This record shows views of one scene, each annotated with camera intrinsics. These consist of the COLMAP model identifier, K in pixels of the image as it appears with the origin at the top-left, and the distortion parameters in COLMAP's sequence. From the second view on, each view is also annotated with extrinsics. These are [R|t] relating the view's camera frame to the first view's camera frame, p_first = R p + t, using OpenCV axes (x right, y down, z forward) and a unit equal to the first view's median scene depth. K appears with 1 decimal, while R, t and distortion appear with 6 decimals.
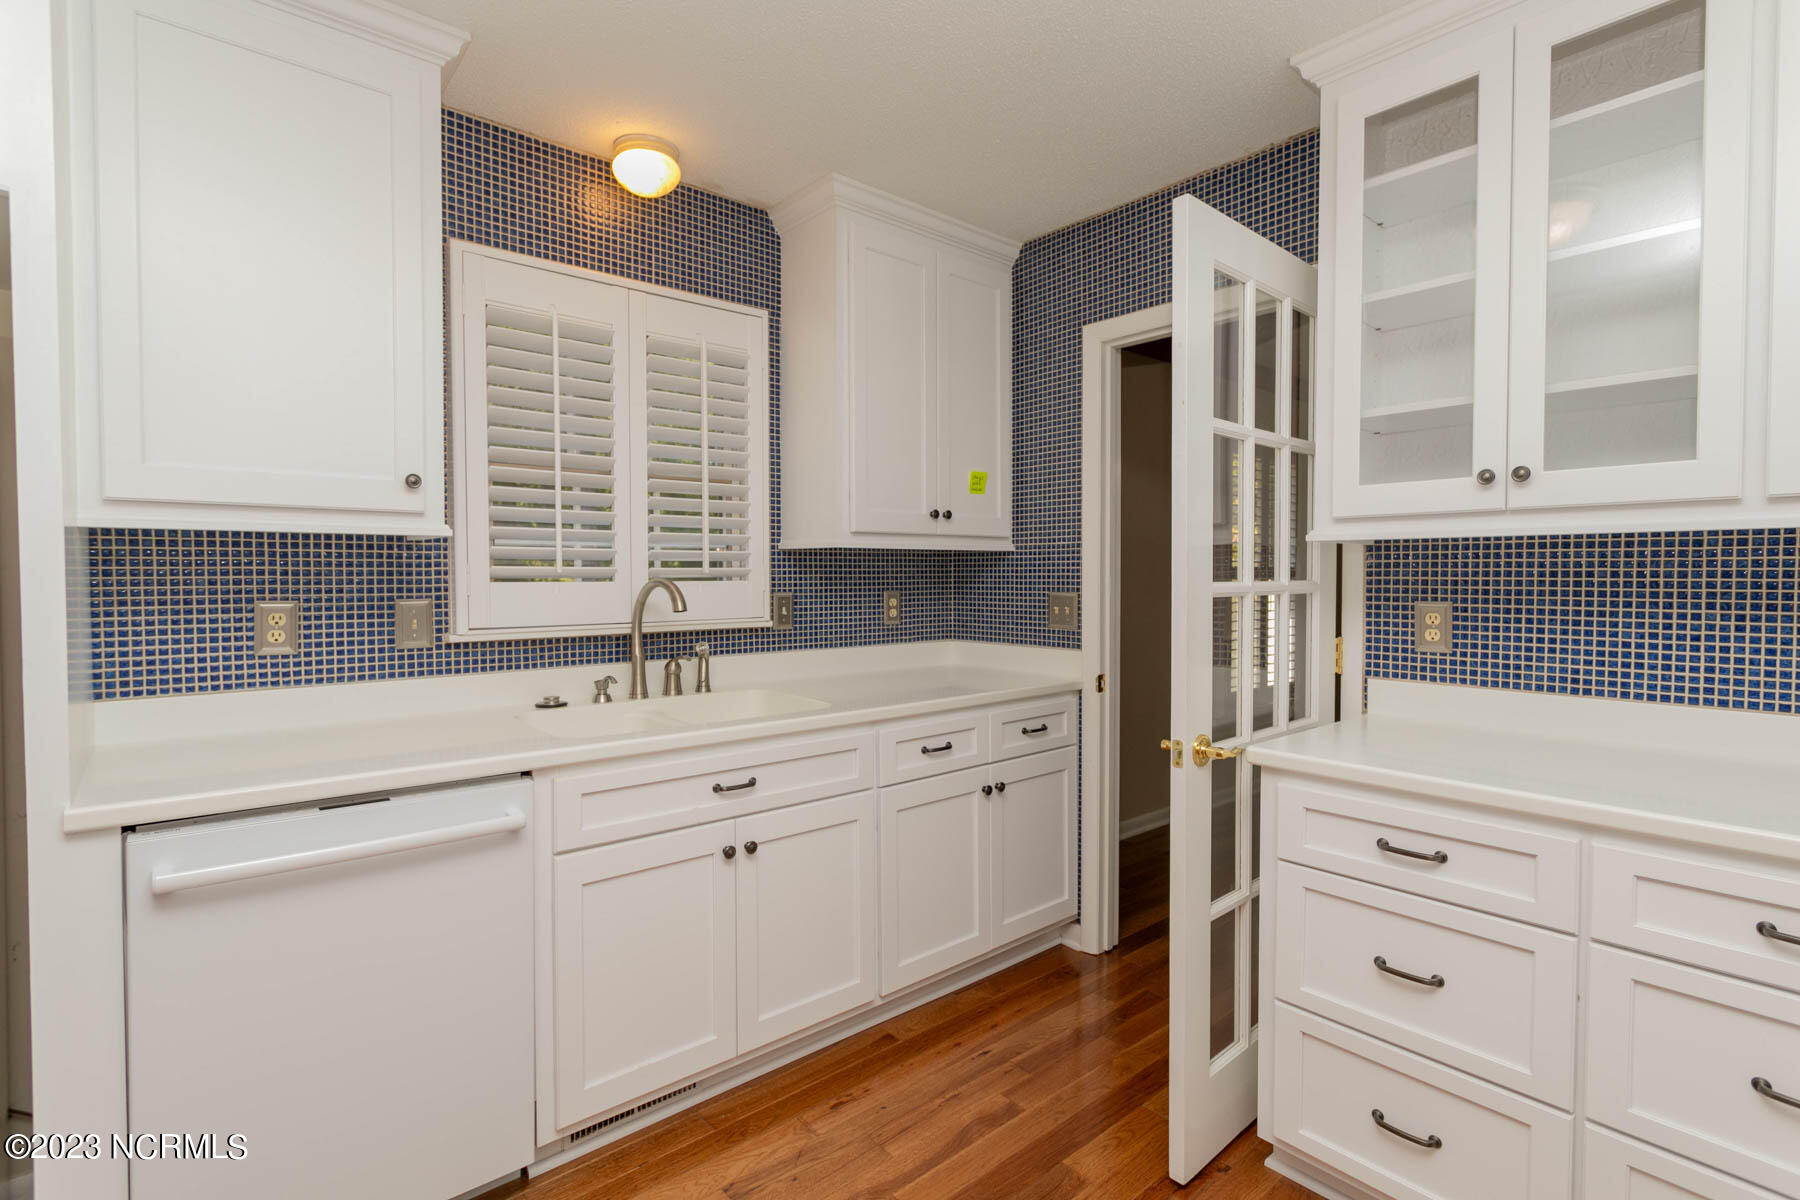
lens RADIAL K [[848.2, 0, 904.5], [0, 848.2, 593.9], [0, 0, 1]] dist [-0.001669, 0.001394]
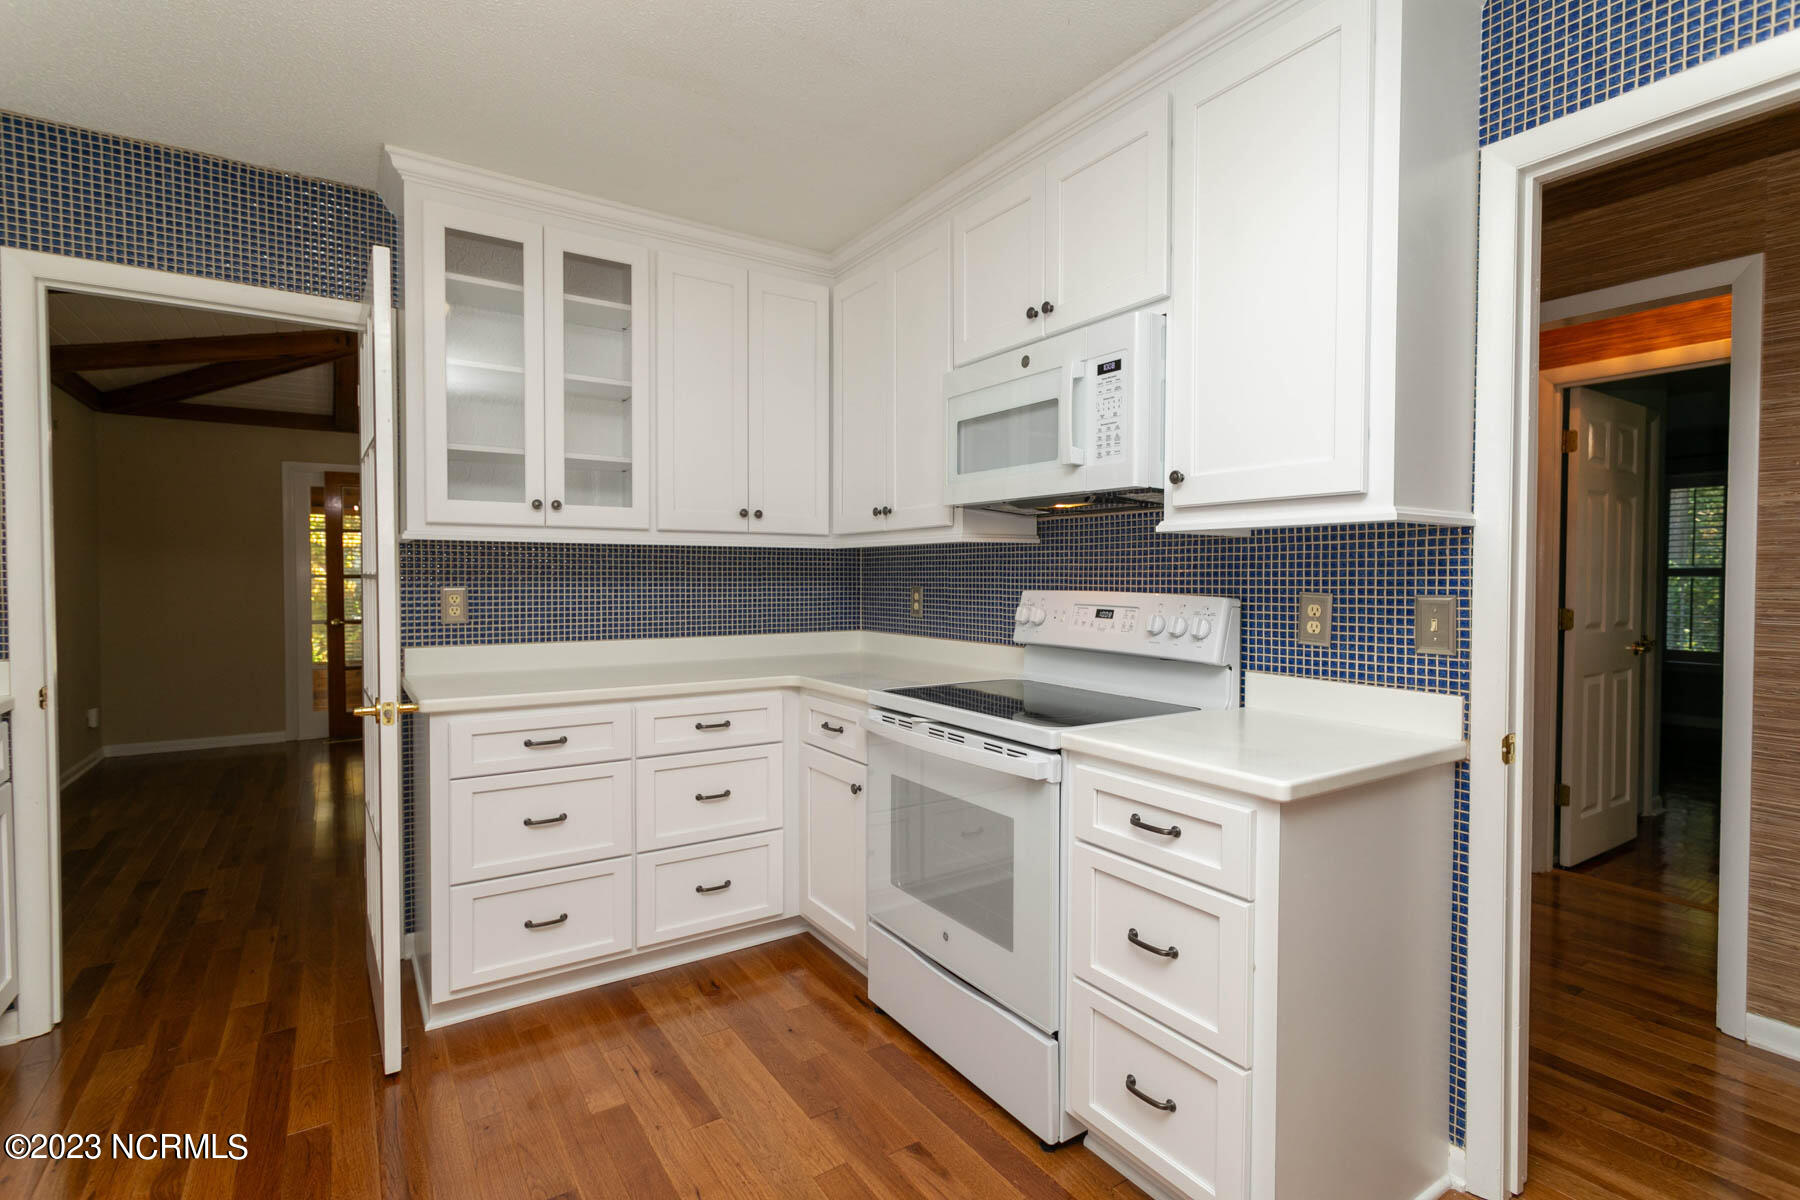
lens RADIAL K [[848.2, 0, 904.5], [0, 848.2, 593.9], [0, 0, 1]] dist [-0.001669, 0.001394]
pose [[0.122234, -0.022492, 0.992246, -0.698691], [0.020583, 0.999586, 0.020123, 0.009153], [-0.992288, 0.017963, 0.122646, 0.119244]]
